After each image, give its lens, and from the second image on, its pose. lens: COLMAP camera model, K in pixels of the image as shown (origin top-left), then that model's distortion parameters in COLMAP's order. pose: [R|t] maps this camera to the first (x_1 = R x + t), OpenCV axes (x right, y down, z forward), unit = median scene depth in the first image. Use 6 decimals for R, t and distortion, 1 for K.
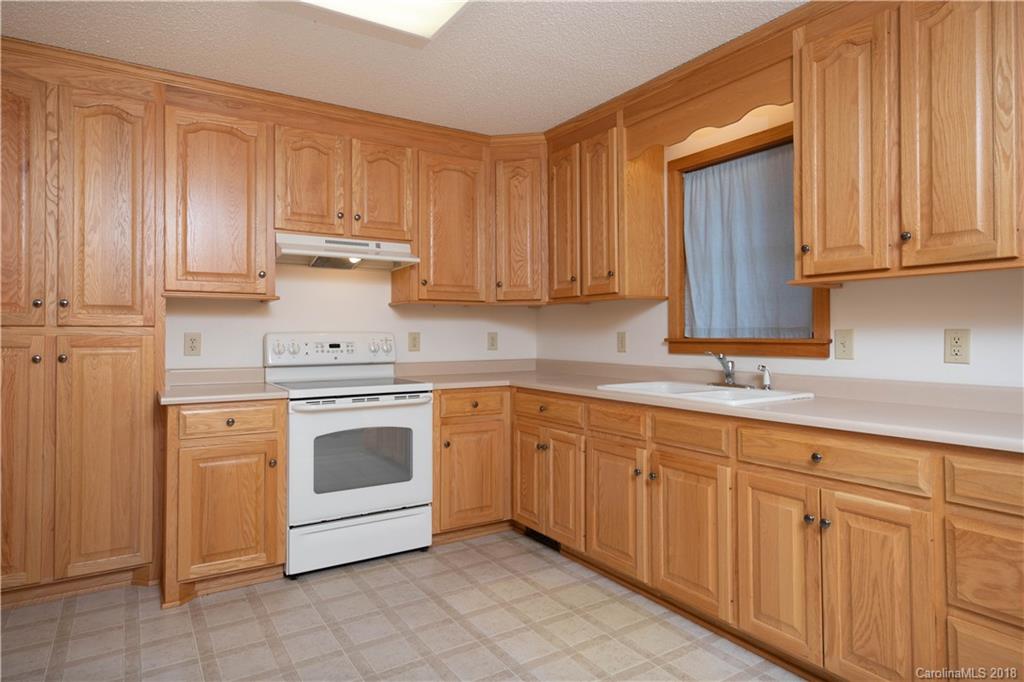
lens RADIAL K [[617.7, 0, 542.3], [0, 617.7, 328.2], [0, 0, 1]] dist [0.014567, 0.005917]
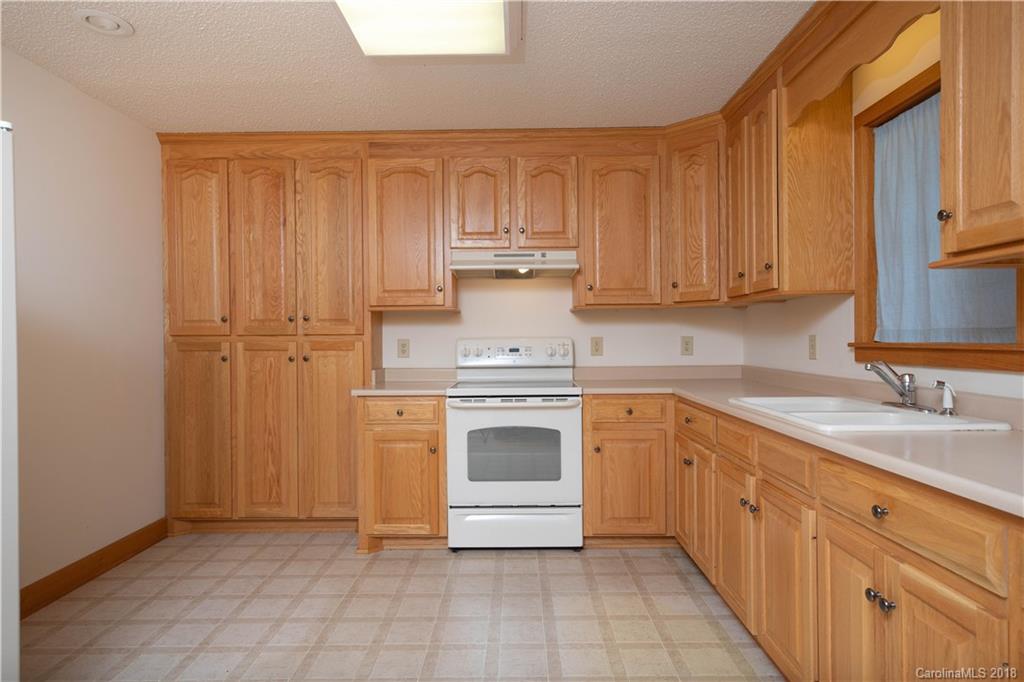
lens RADIAL K [[617.7, 0, 515.5], [0, 617.7, 346.0], [0, 0, 1]] dist [0.014567, 0.005917]
pose [[0.827095, 0.001462, -0.562060, 0.322499], [0.012375, 0.999707, 0.020809, -0.001424], [0.561926, -0.024167, 0.826835, 0.113576]]
